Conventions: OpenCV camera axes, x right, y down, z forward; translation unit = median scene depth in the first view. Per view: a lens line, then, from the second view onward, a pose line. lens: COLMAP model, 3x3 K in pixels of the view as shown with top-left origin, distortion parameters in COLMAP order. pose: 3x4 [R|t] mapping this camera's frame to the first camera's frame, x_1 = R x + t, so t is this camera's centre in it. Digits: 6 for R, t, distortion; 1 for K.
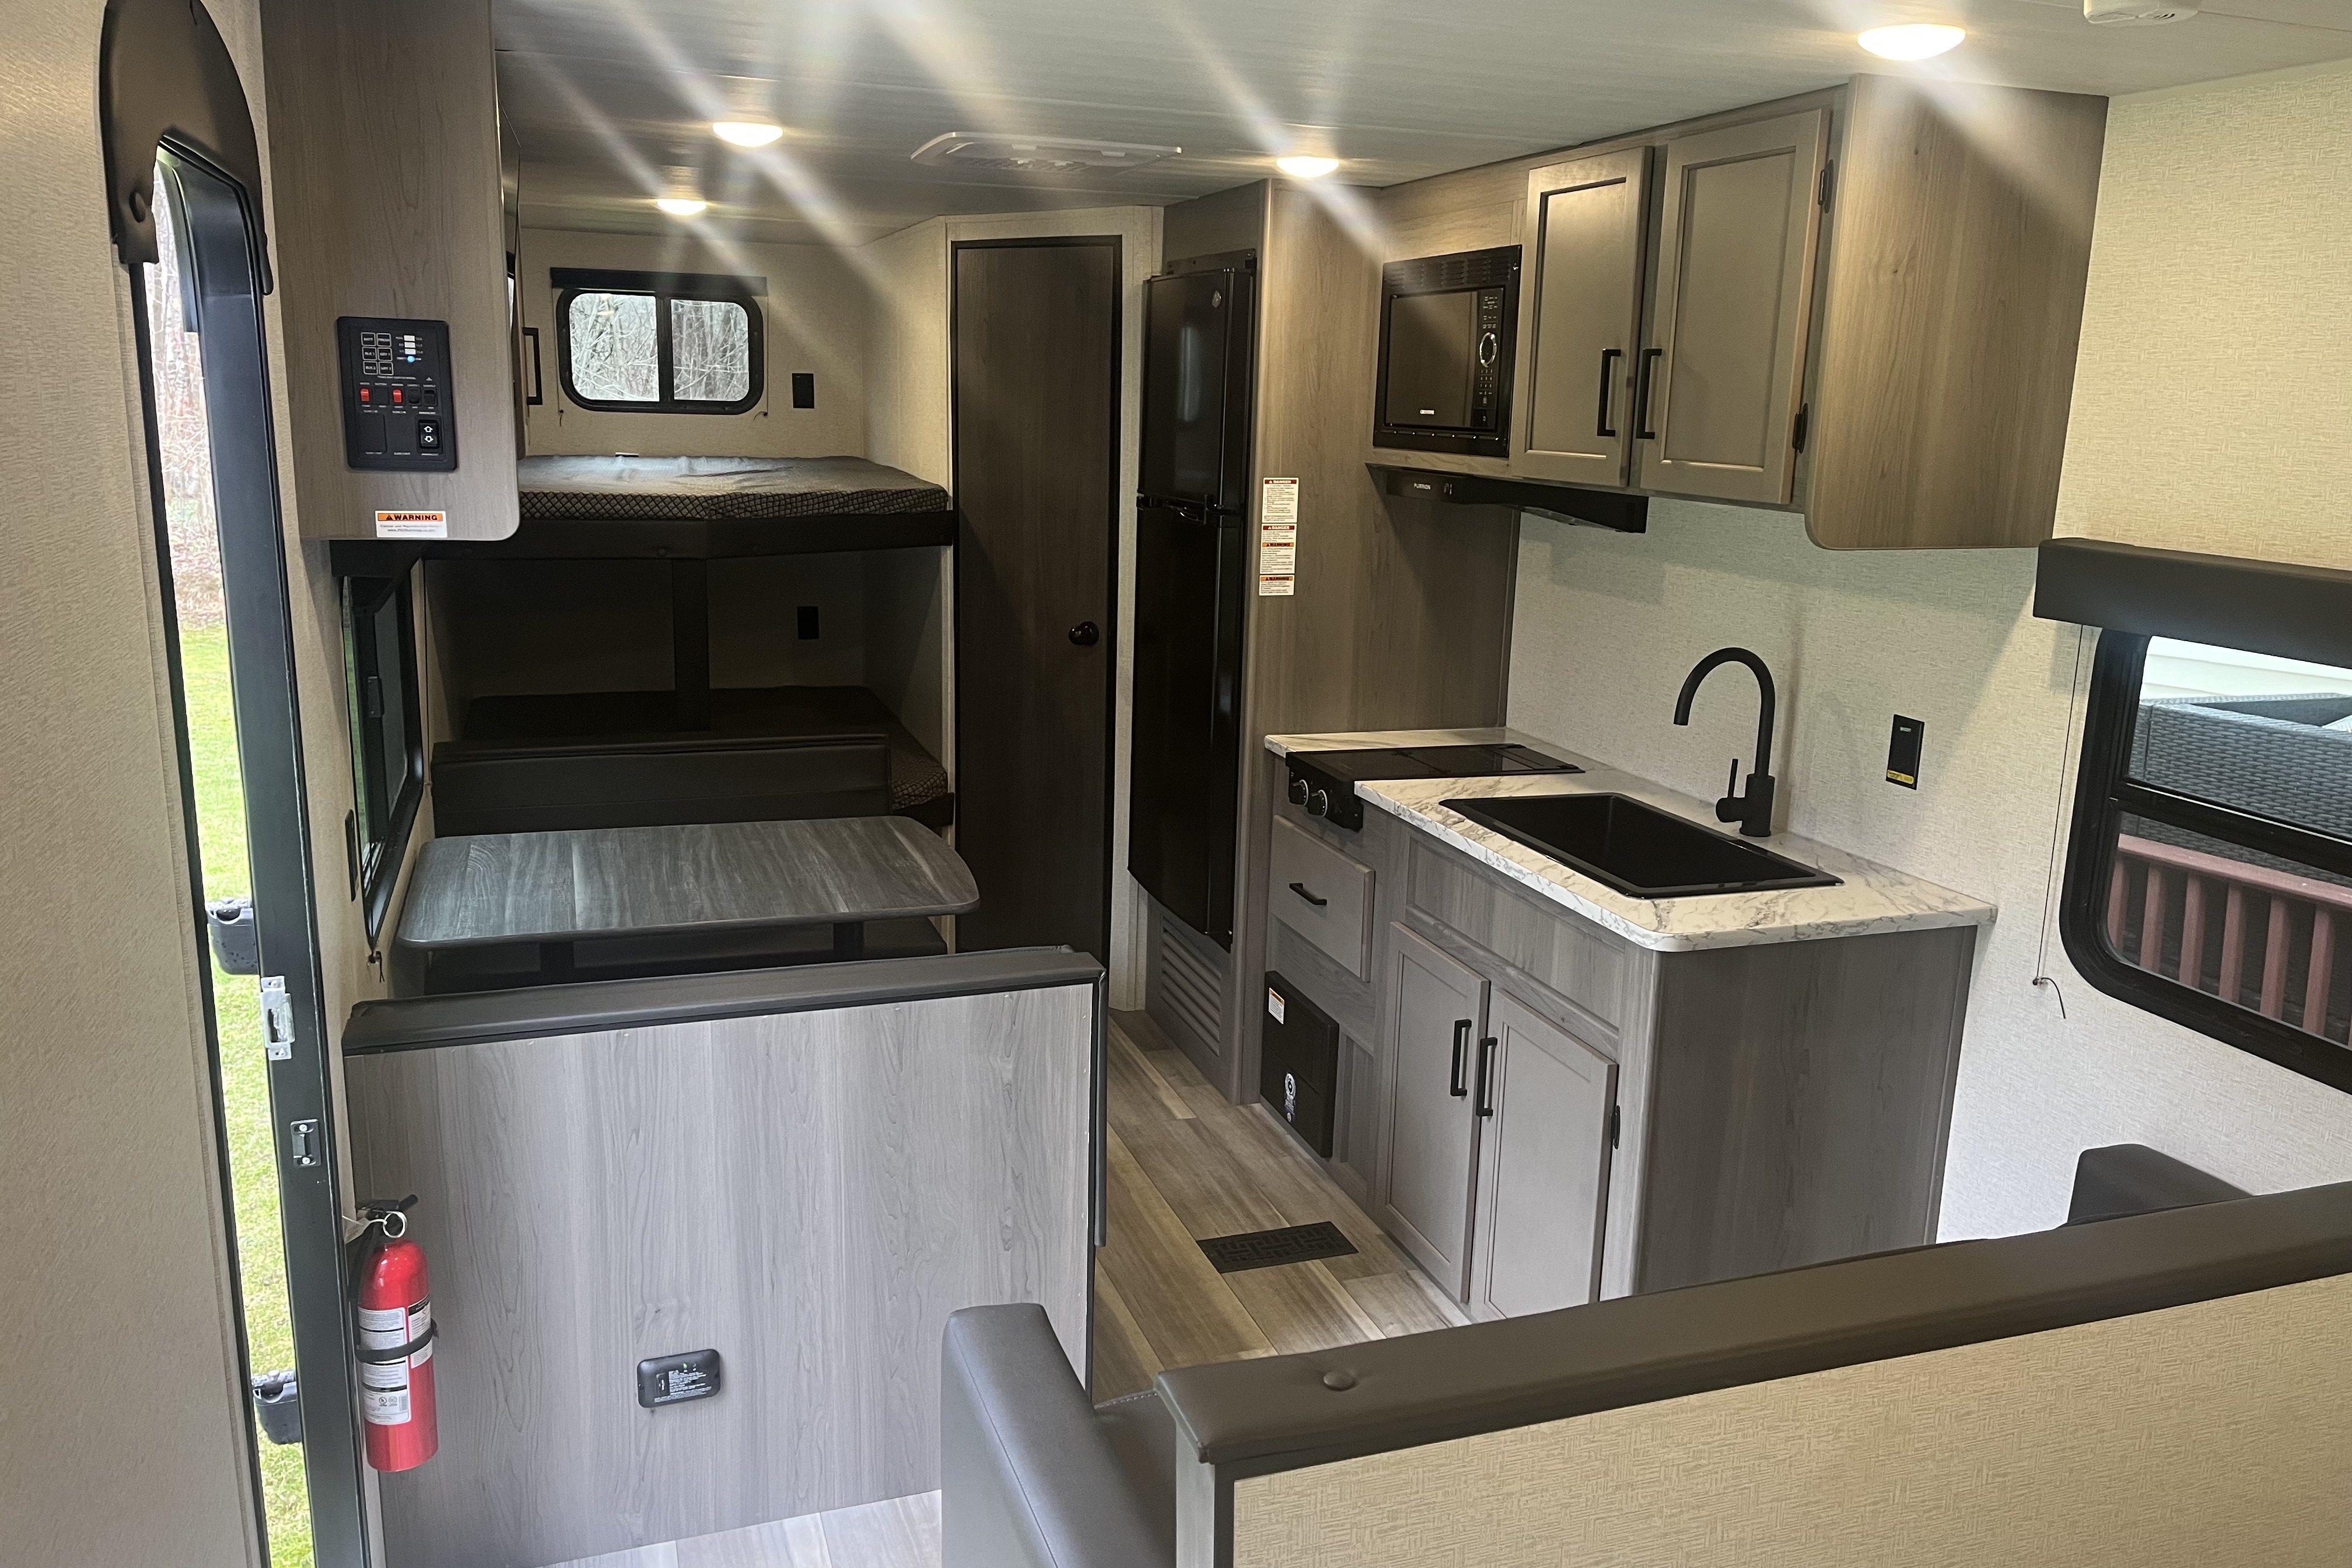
lens RADIAL K [[1752.6, 0, 1176.0], [0, 1752.6, 784.0], [0, 0, 1]] dist [0.085141, -0.124166]
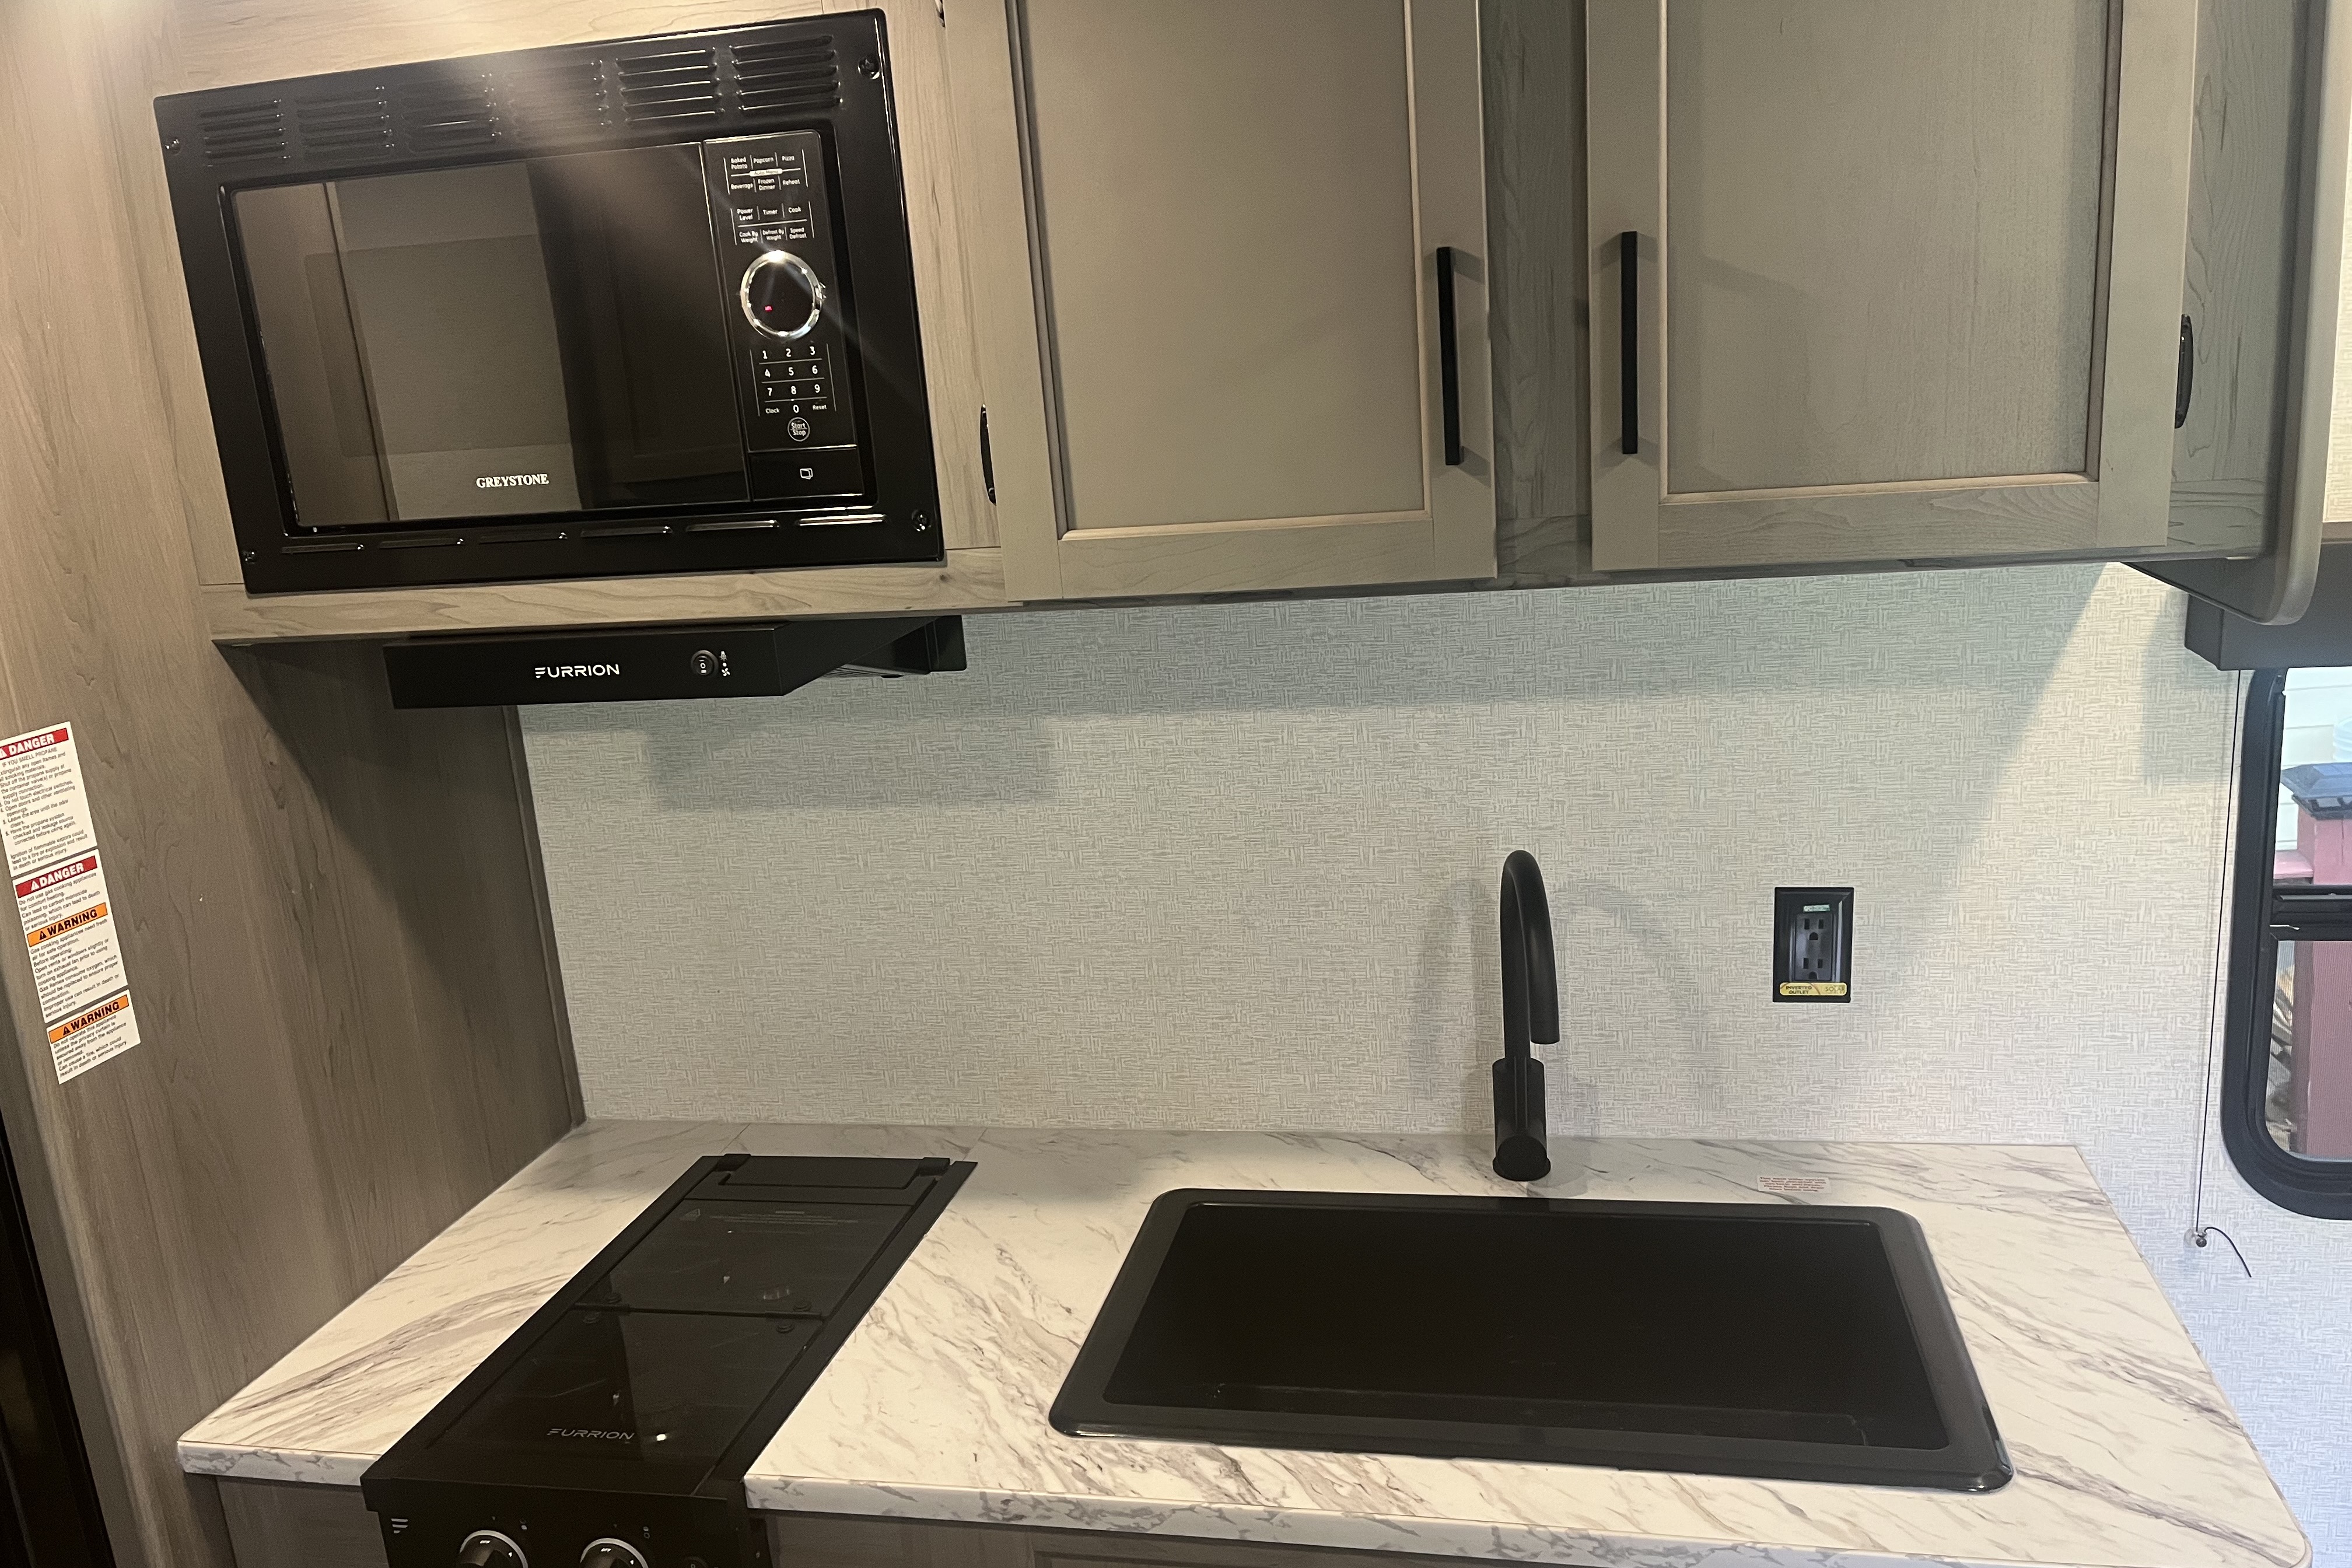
lens RADIAL K [[1752.6, 0, 1176.0], [0, 1752.6, 784.0], [0, 0, 1]] dist [0.085141, -0.124166]
pose [[0.503186, -0.263853, 0.822912, -0.121171], [0.273628, 0.951899, 0.137895, -0.168309], [-0.819714, 0.155785, 0.551180, 0.706835]]
